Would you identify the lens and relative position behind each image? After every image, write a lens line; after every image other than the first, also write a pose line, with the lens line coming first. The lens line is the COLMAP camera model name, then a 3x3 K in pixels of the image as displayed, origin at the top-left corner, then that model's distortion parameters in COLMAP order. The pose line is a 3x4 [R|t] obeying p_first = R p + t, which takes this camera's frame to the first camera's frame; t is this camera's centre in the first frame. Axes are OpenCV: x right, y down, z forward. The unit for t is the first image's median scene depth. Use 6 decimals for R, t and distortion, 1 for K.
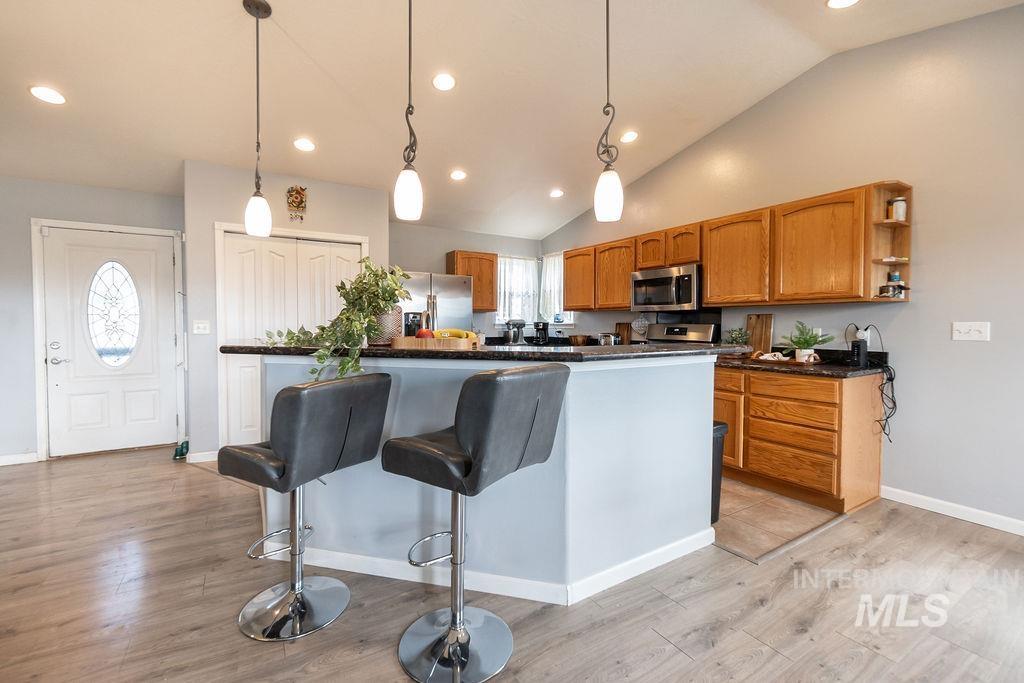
lens RADIAL K [[433.3, 0, 515.4], [0, 433.3, 337.5], [0, 0, 1]] dist [-0.003084, 0.000566]
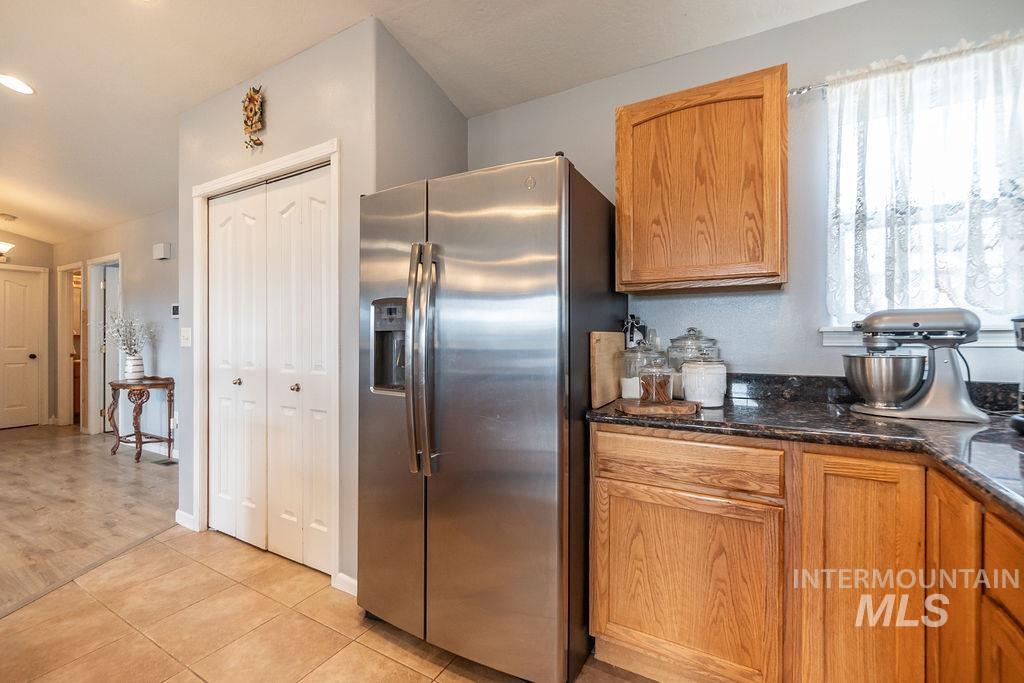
lens RADIAL K [[433.3, 0, 508.4], [0, 433.3, 336.0], [0, 0, 1]] dist [-0.003084, 0.000566]
pose [[0.465141, -0.007256, -0.885207, 0.190606], [-0.022859, 0.999535, -0.020205, -0.030047], [0.884941, 0.029633, 0.464759, 1.222141]]
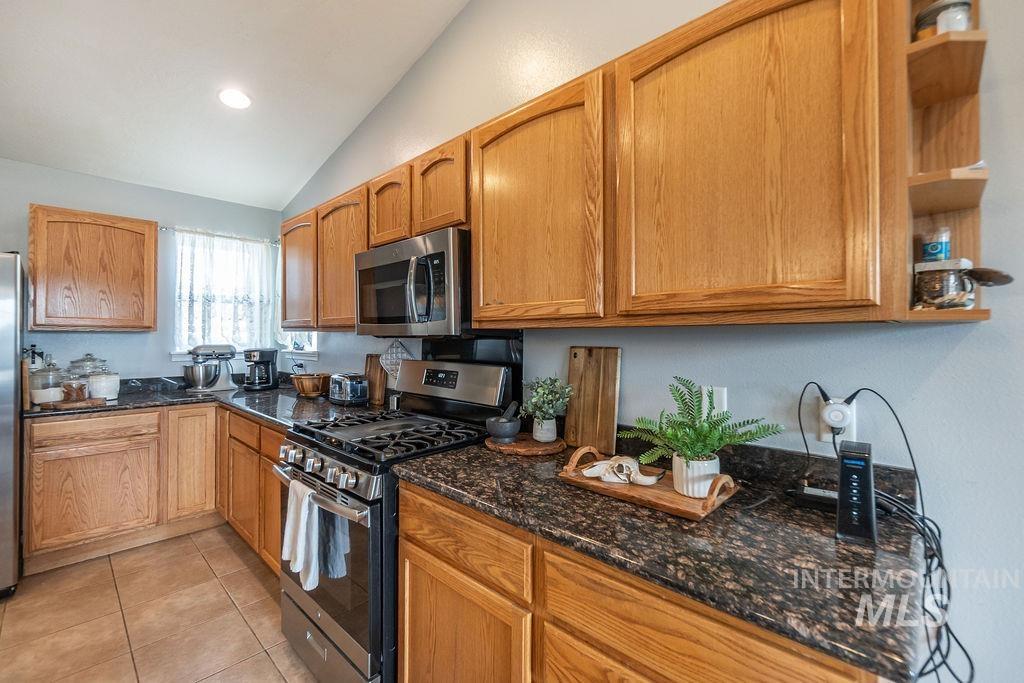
lens RADIAL K [[433.3, 0, 511.1], [0, 433.3, 337.6], [0, 0, 1]] dist [-0.003084, 0.000566]
pose [[0.967306, -0.001305, 0.253608, 0.405795], [0.008912, 0.999544, -0.028851, -0.055265], [-0.253454, 0.030168, 0.966877, 0.648489]]
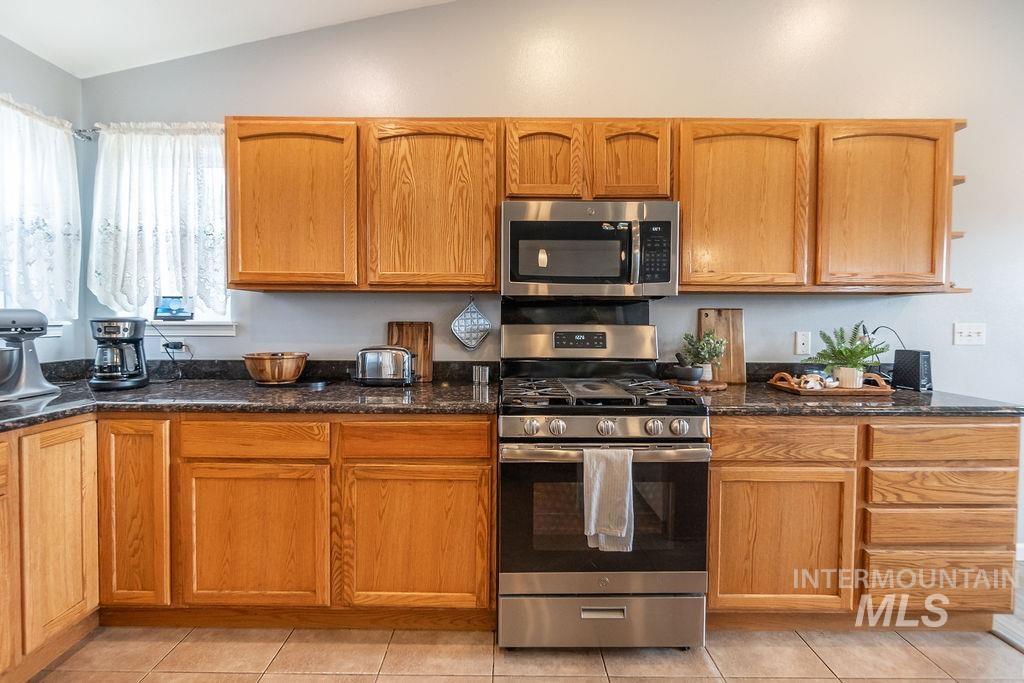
lens RADIAL K [[433.3, 0, 513.8], [0, 433.3, 334.9], [0, 0, 1]] dist [-0.003084, 0.000566]
pose [[0.532435, -0.025899, 0.846075, -0.102622], [0.024592, 0.999583, 0.015122, -0.036130], [-0.846114, 0.012755, 0.532850, 1.001088]]
